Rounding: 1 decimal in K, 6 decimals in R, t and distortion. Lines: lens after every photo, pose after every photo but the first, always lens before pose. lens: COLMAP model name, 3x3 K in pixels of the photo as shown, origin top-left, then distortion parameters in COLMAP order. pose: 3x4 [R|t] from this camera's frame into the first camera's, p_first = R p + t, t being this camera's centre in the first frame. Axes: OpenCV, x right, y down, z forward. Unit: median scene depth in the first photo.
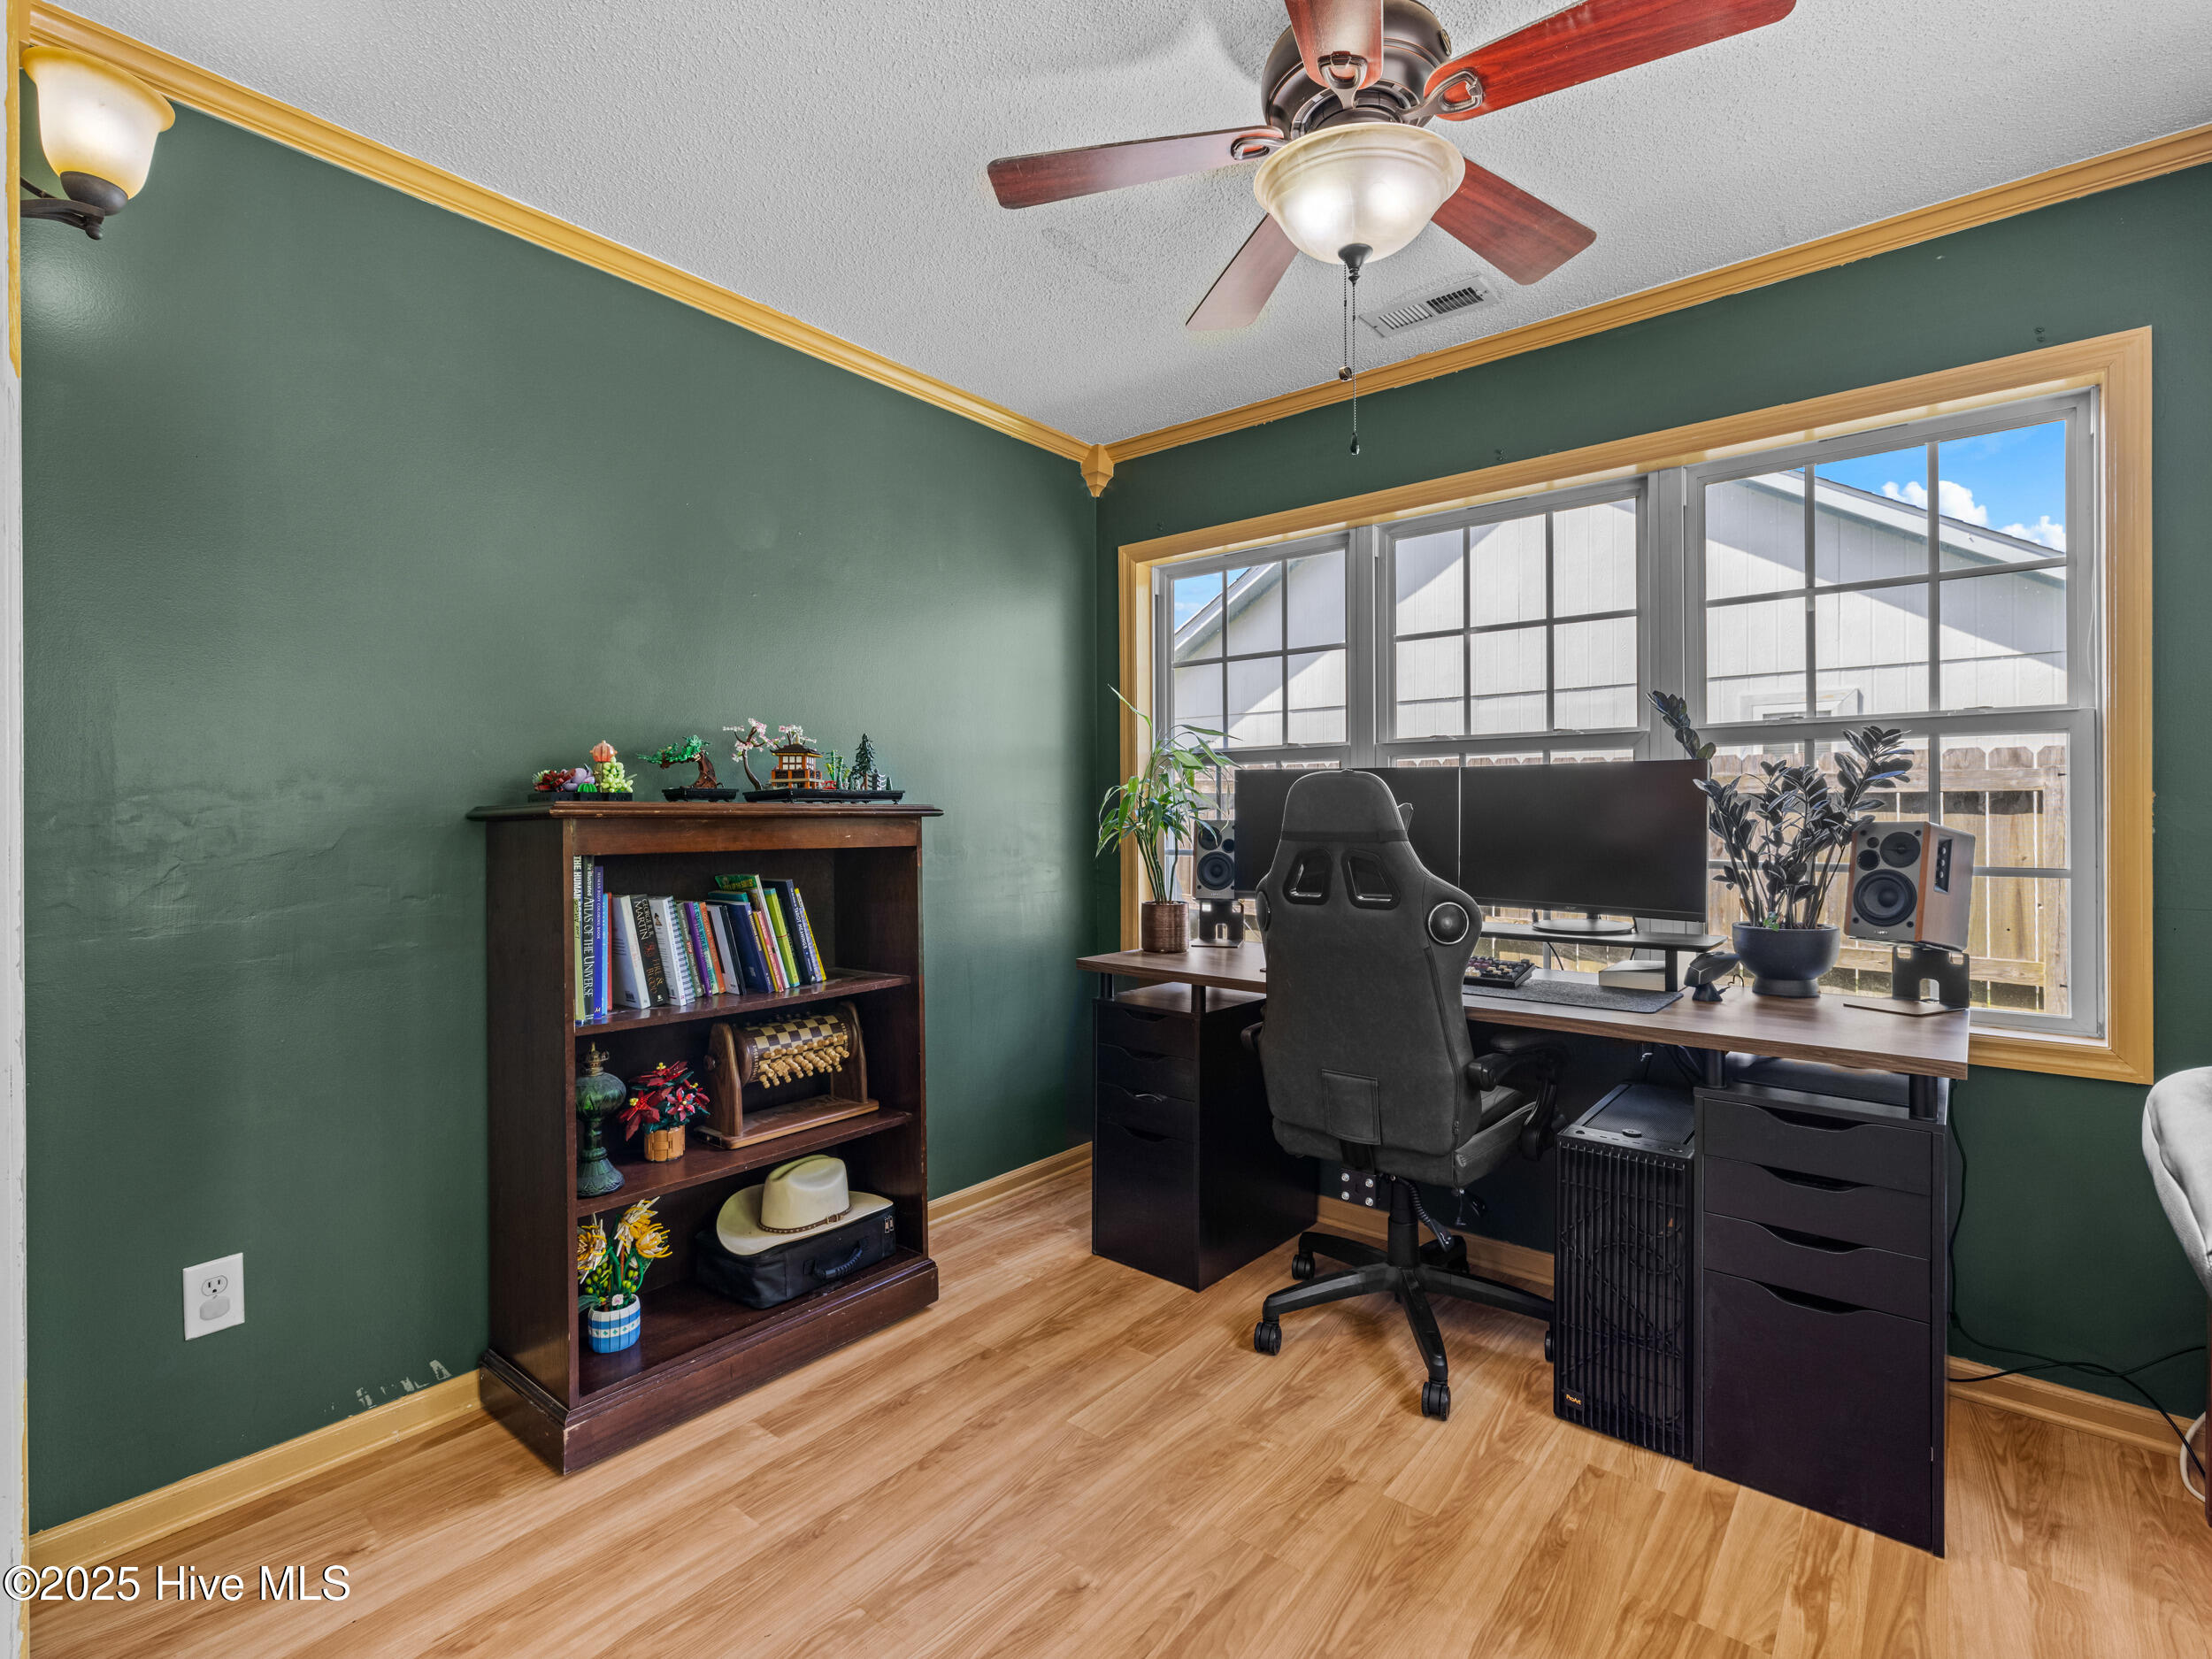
lens RADIAL K [[1052.4, 0, 1127.9], [0, 1052.4, 797.6], [0, 0, 1]] dist [0.000181, -0.000015]
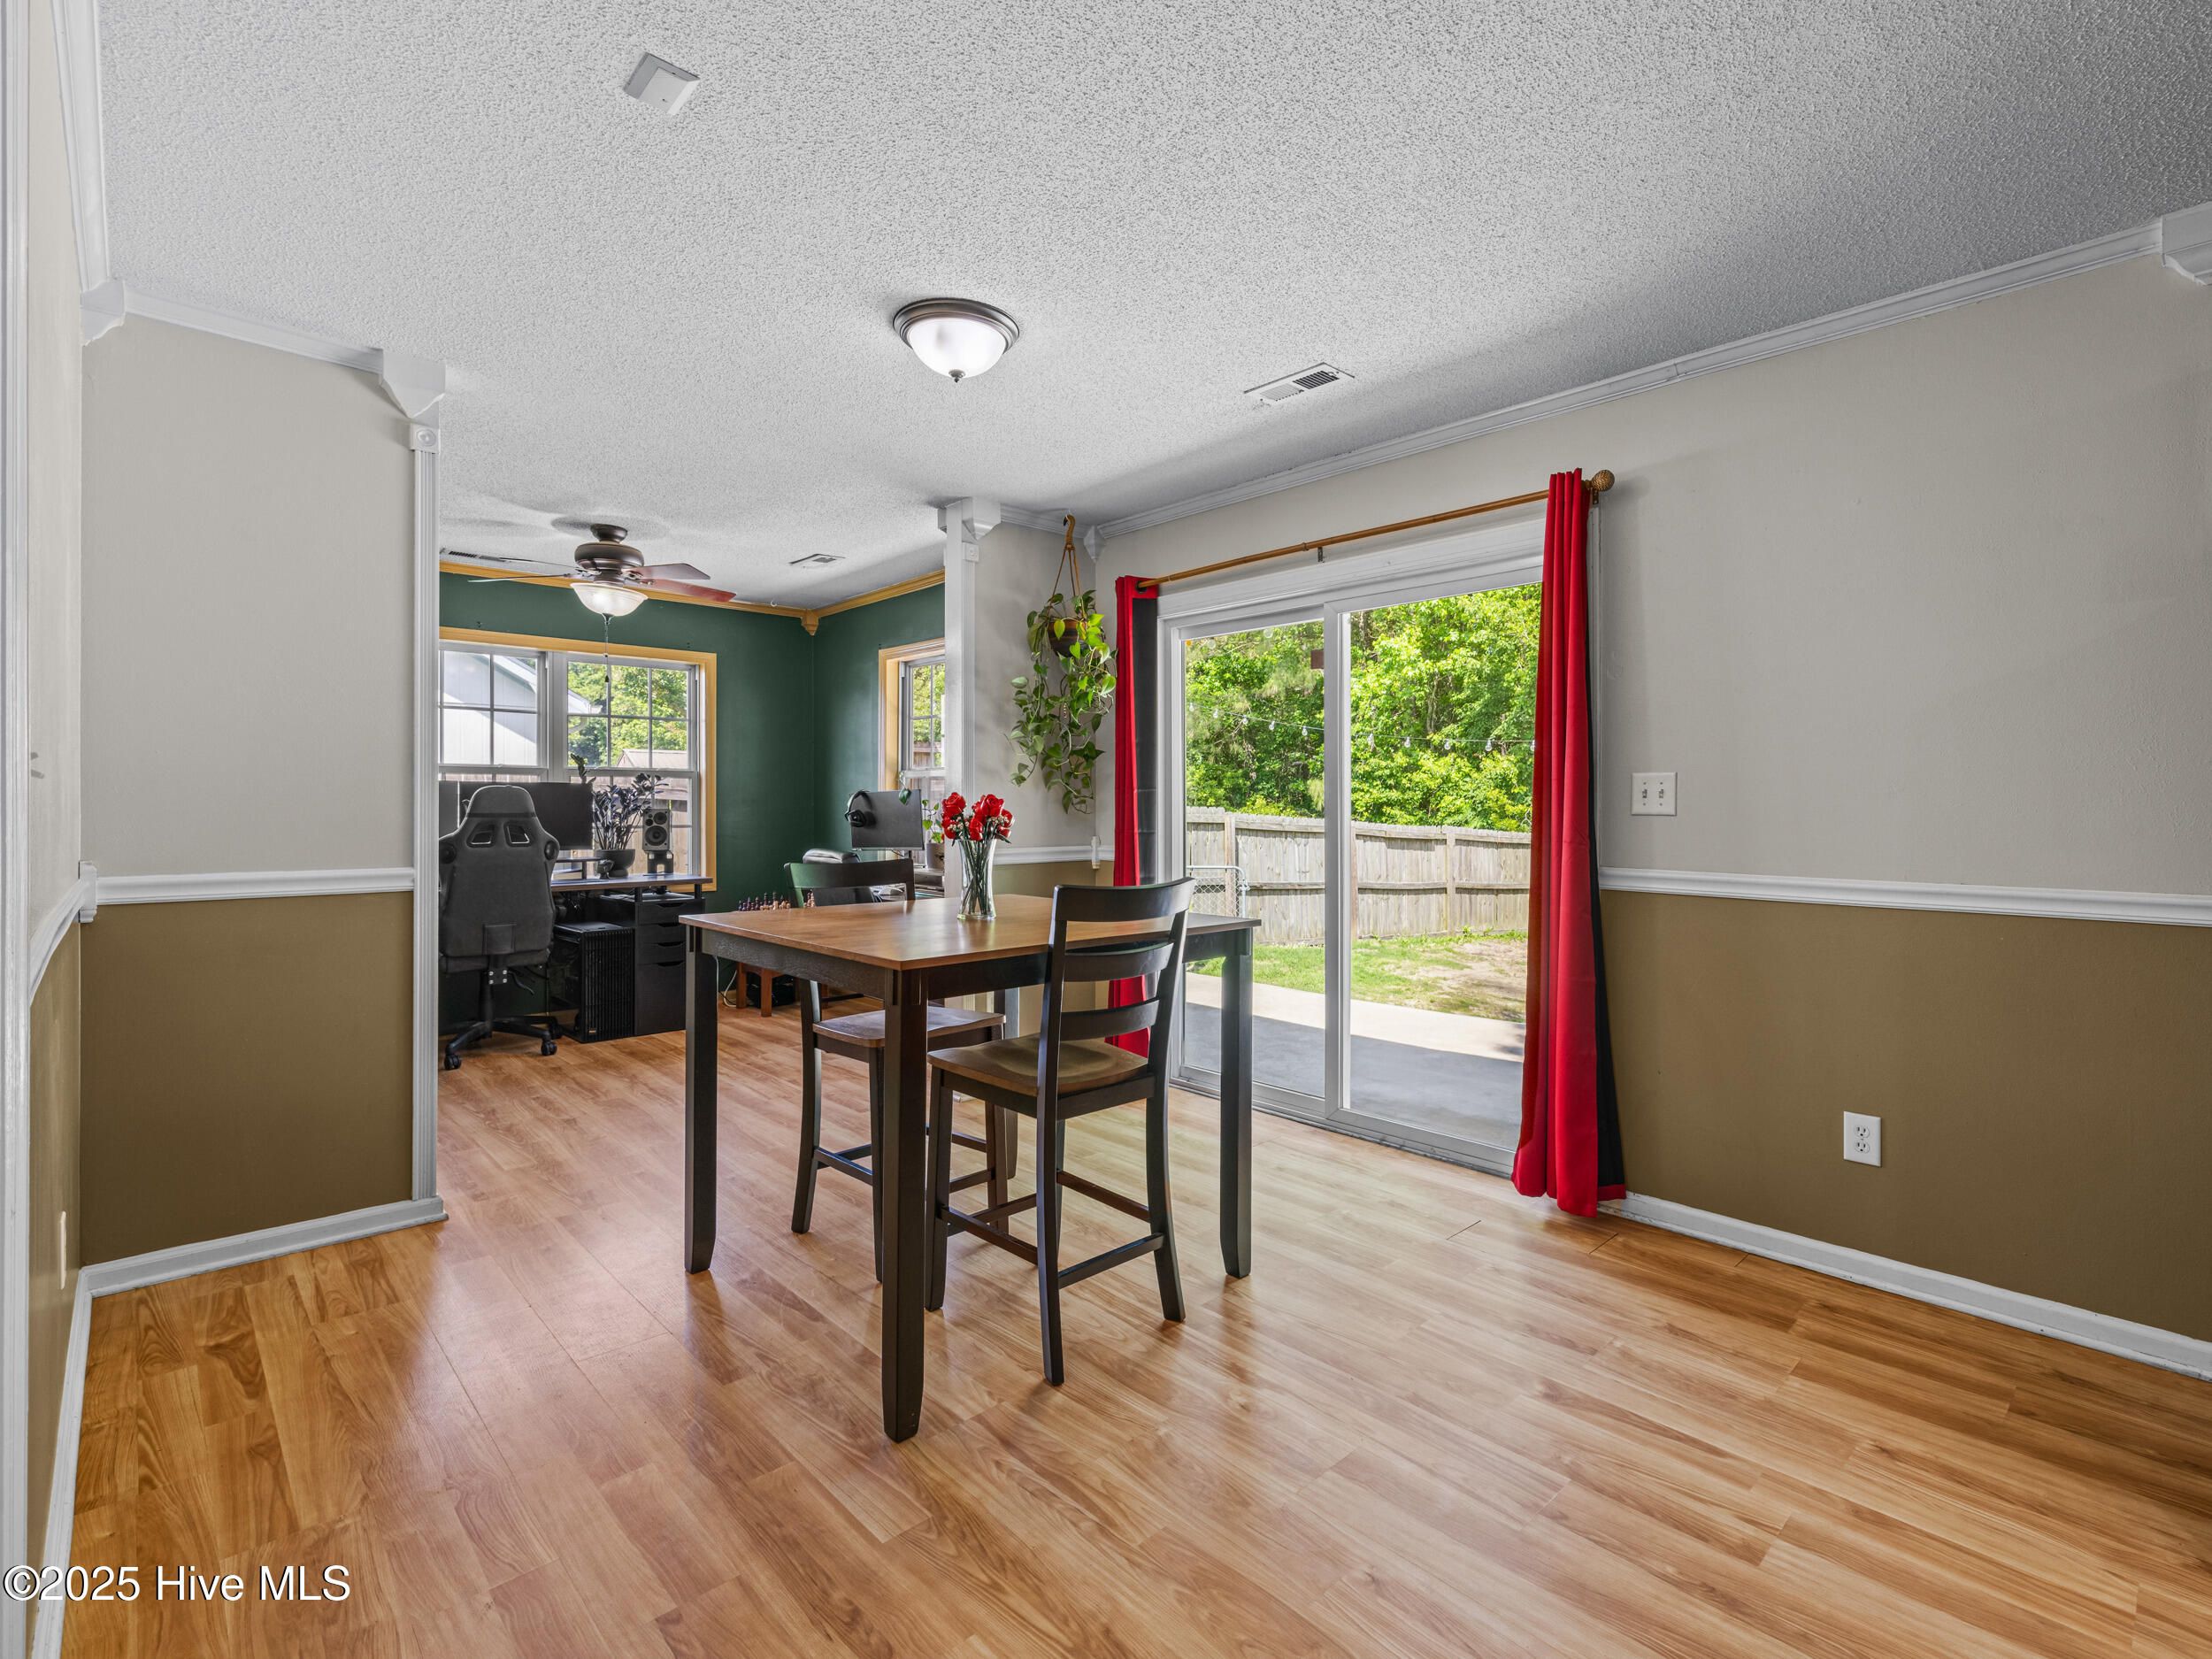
lens RADIAL K [[1040.6, 0, 1147.8], [0, 1040.6, 804.3], [0, 0, 1]] dist [-0.001471, 0.000847]
pose [[0.108369, 0.002509, 0.994108, -1.763961], [-0.020056, 0.999799, -0.000337, -0.013721], [-0.993908, -0.019901, 0.108398, -0.565038]]
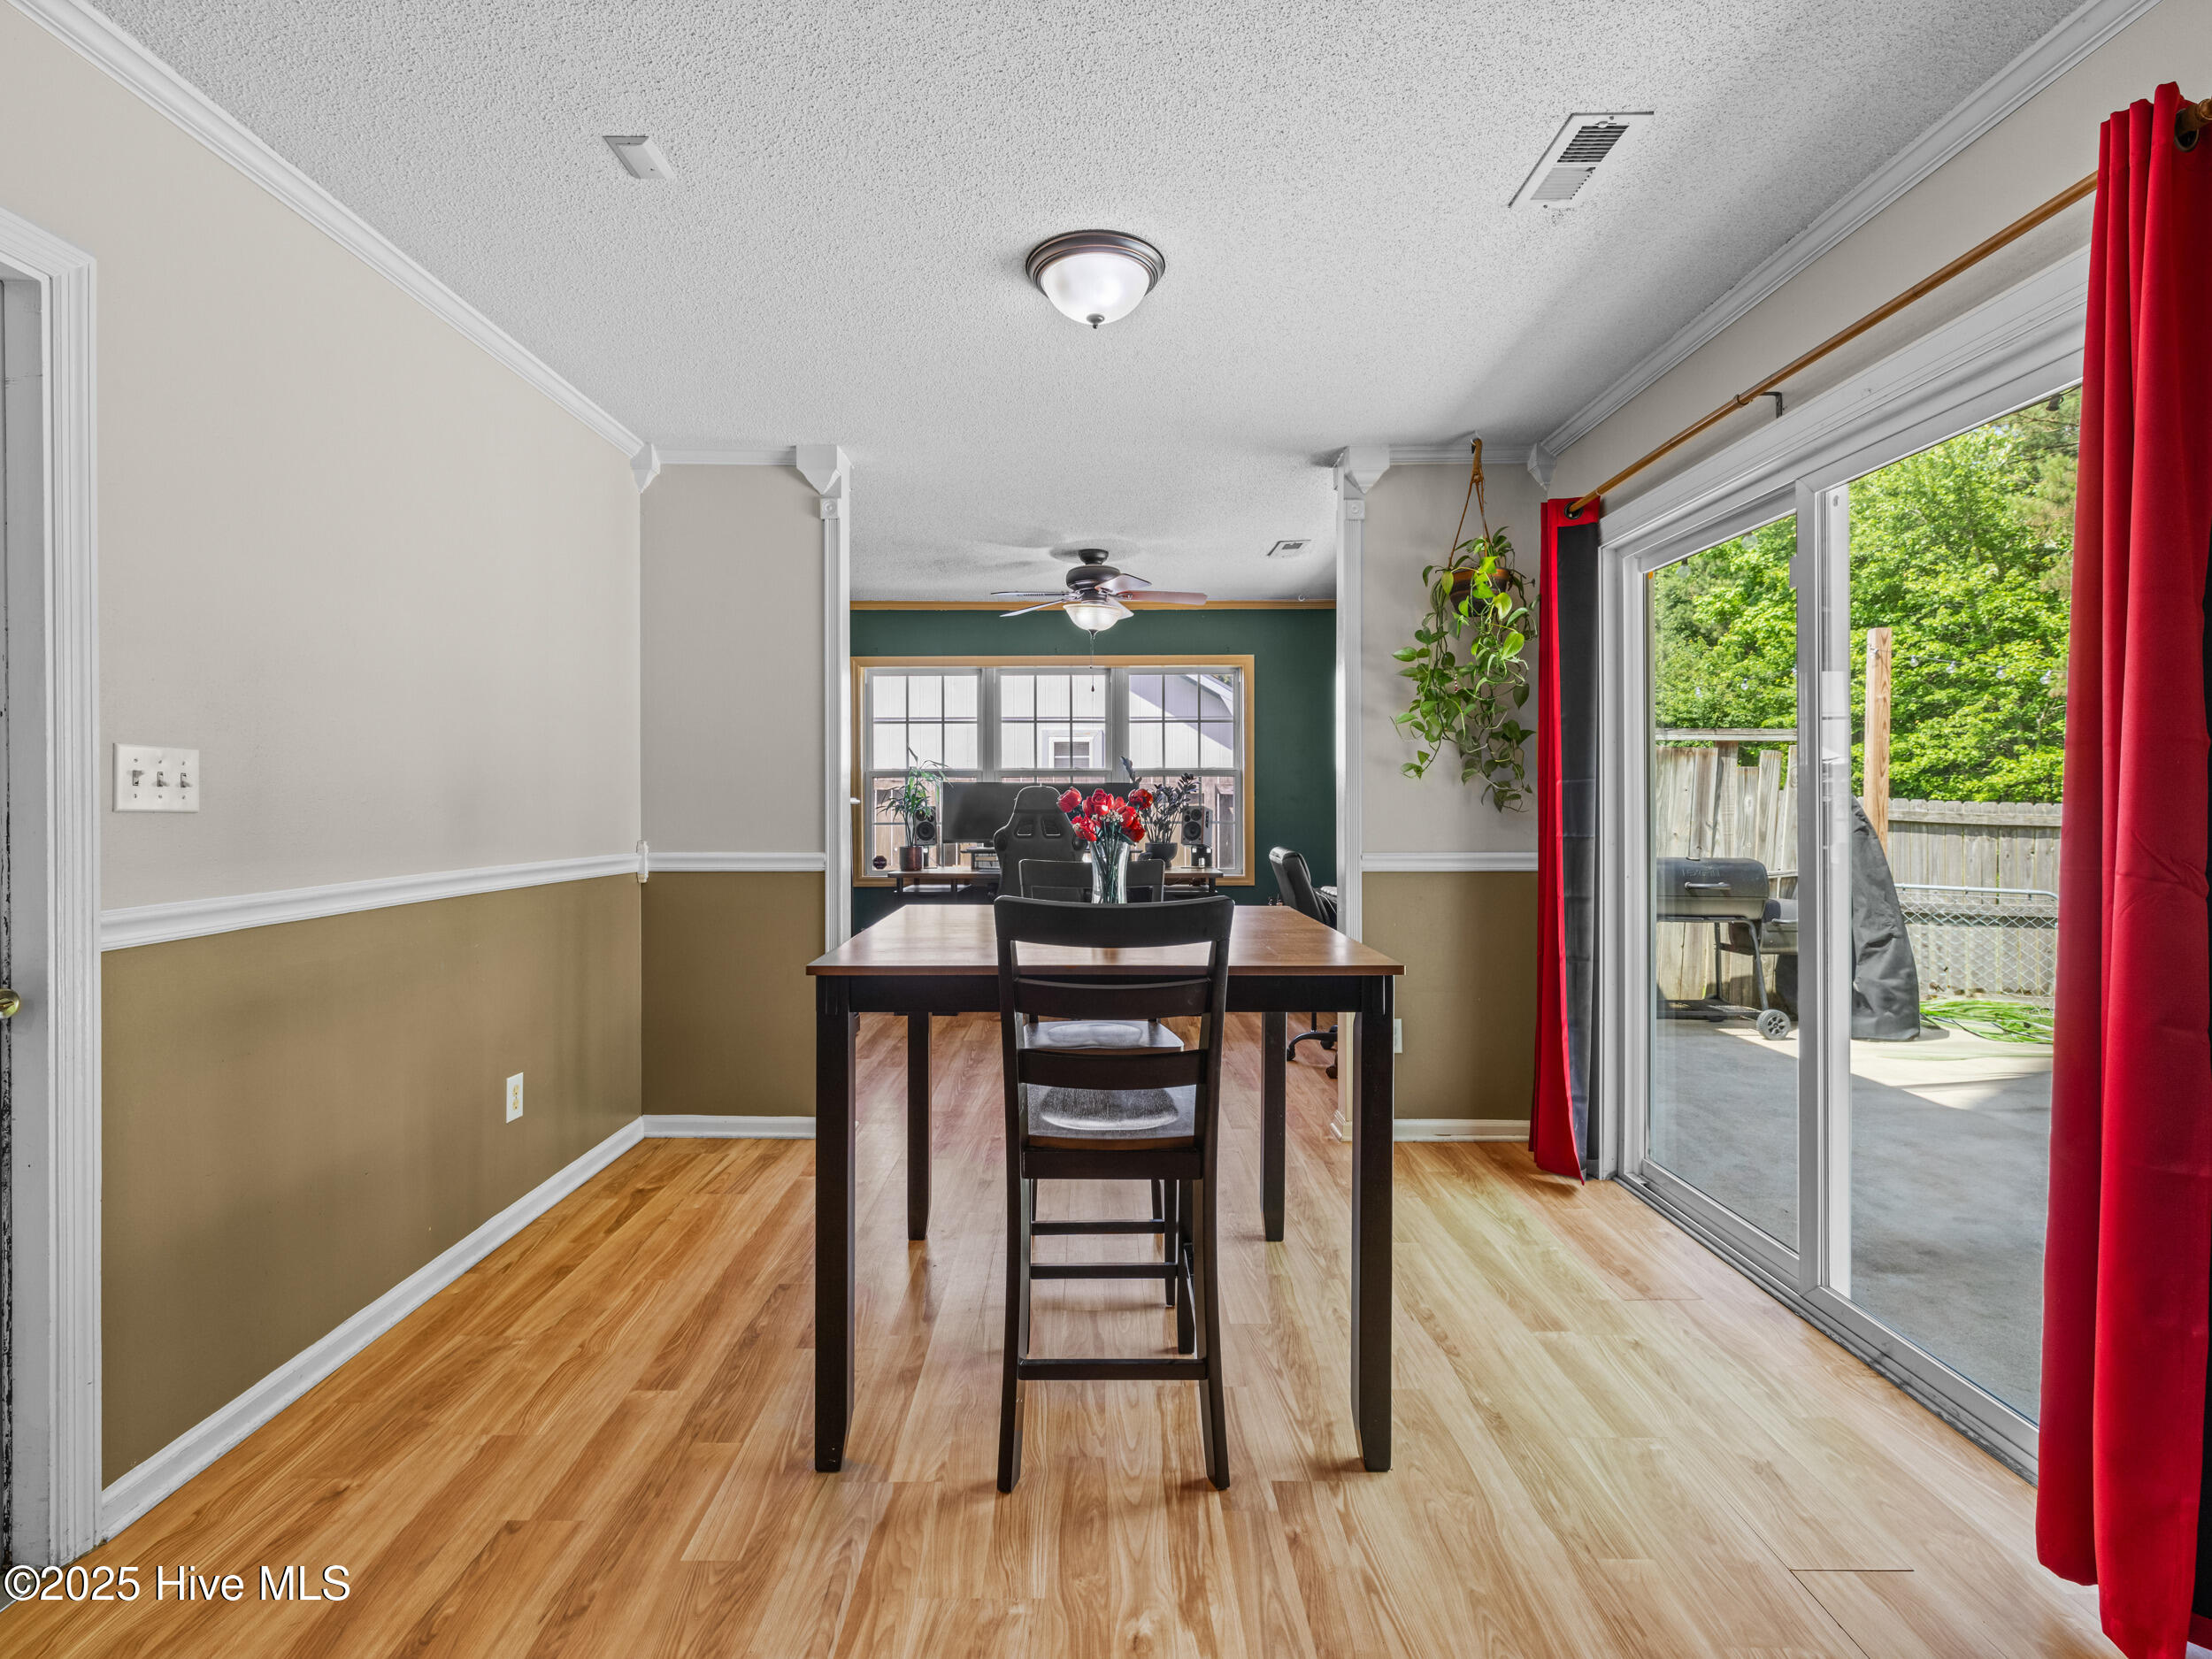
lens RADIAL K [[1040.6, 0, 1087.2], [0, 1040.6, 803.9], [0, 0, 1]] dist [-0.001471, 0.000847]
pose [[0.769729, -0.000441, 0.638371, -1.306163], [-0.011759, 0.999820, 0.014870, -0.021632], [-0.638262, -0.018952, 0.769586, -1.015185]]
